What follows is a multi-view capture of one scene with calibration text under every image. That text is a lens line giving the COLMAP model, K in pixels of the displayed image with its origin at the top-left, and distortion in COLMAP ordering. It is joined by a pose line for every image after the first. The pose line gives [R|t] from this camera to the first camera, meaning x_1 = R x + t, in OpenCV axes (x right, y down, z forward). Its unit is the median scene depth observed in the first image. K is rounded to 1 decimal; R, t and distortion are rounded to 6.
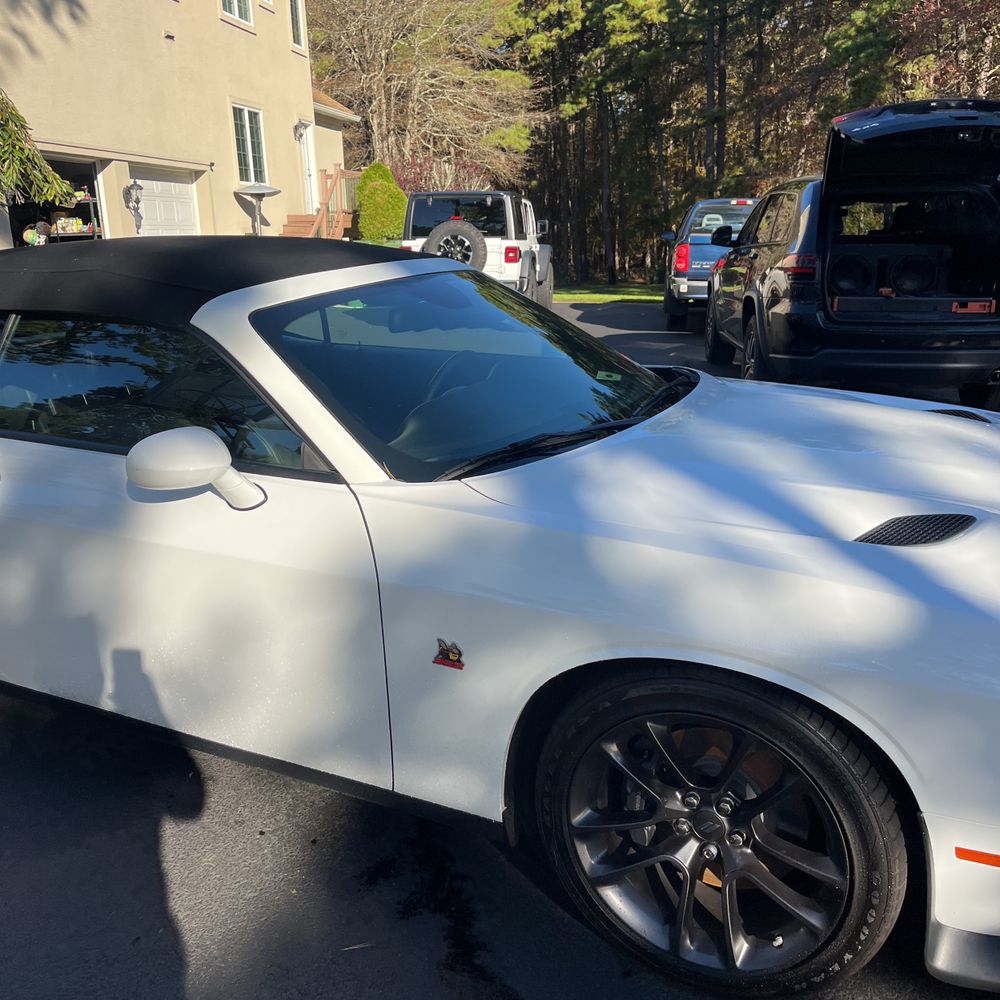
lens RADIAL K [[1003.7, 0, 493.5], [0, 1003.7, 499.7], [0, 0, 1]] dist [0.027132, 0.005539]
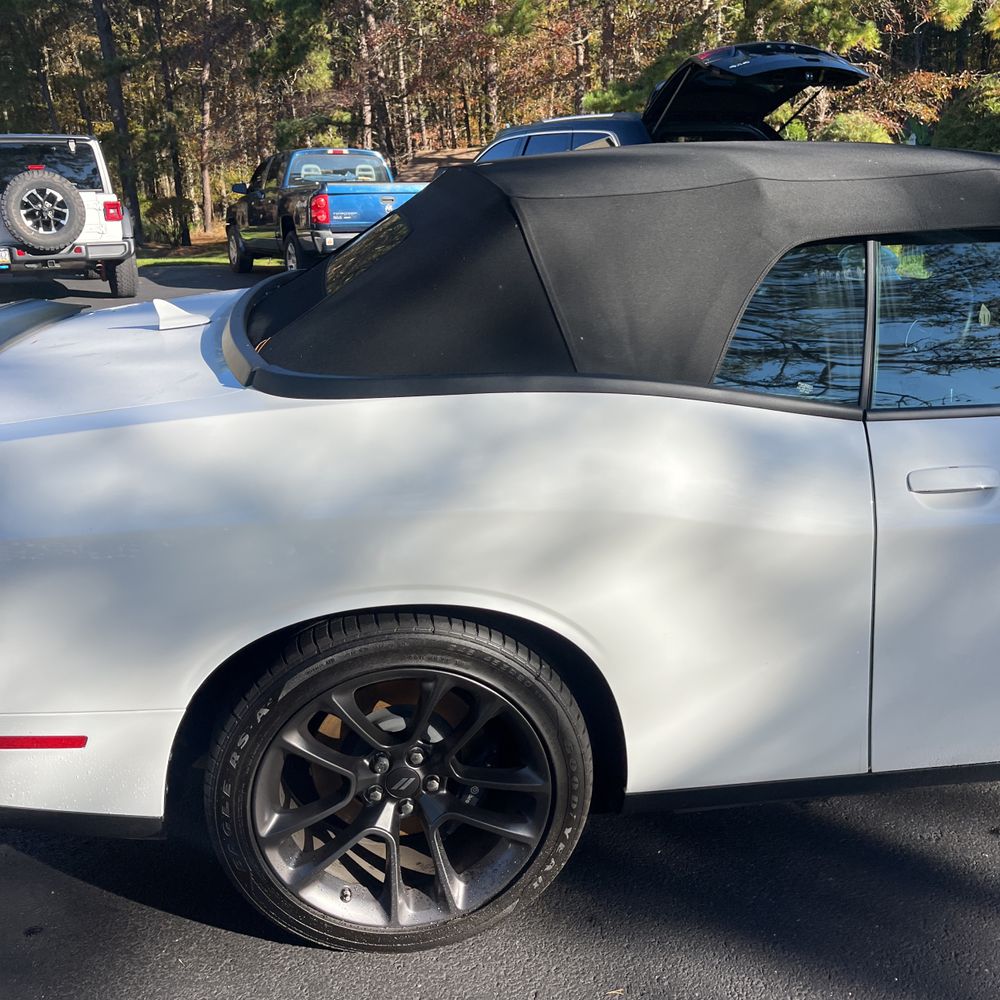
lens RADIAL K [[1010.0, 0, 497.6], [0, 1010.0, 479.9], [0, 0, 1]] dist [0.044466, -0.009975]
pose [[0.820376, -0.175655, 0.544178, -0.186335], [0.167877, 0.983699, 0.064446, -0.019239], [-0.546627, 0.038485, 0.836491, 0.097941]]
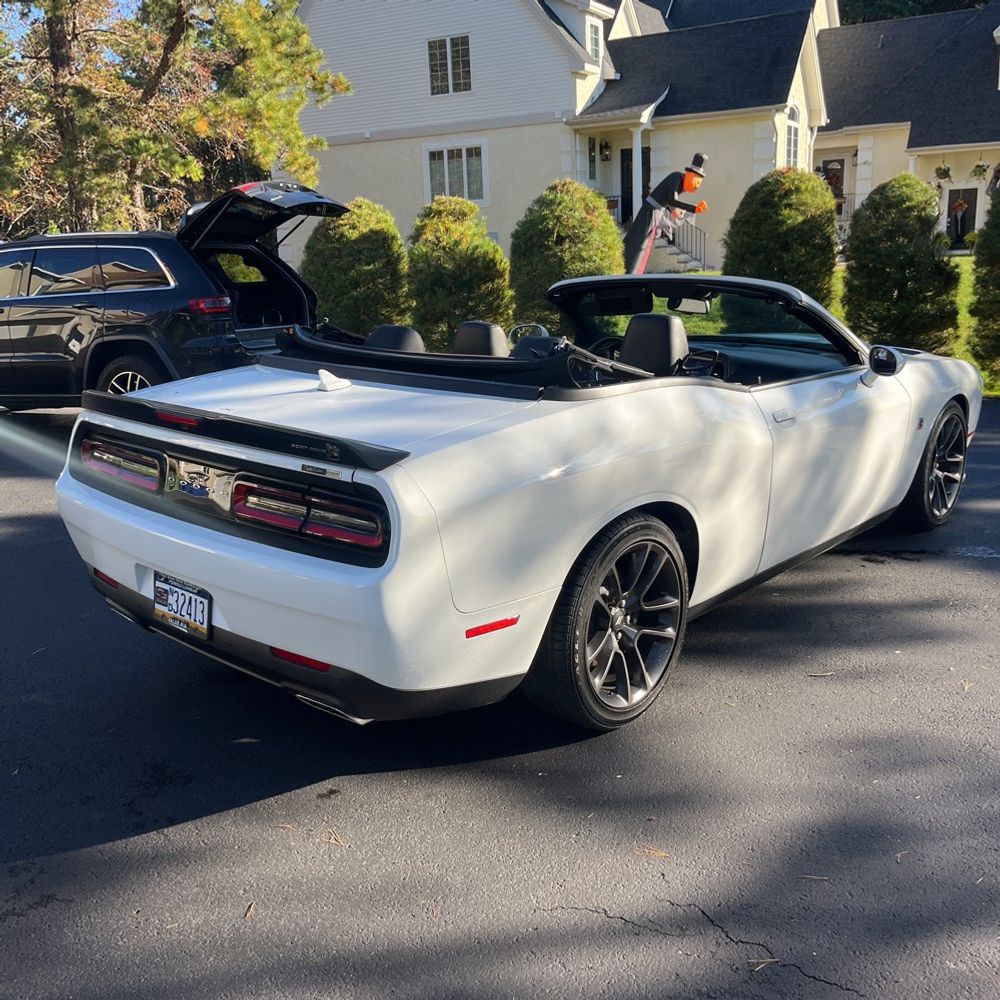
lens RADIAL K [[1010.0, 0, 497.6], [0, 1010.0, 479.9], [0, 0, 1]] dist [0.044466, -0.009975]
pose [[0.246096, -0.202545, 0.947846, -0.326636], [0.288657, 0.948862, 0.127816, -0.038091], [-0.925264, 0.242148, 0.291977, 0.159311]]
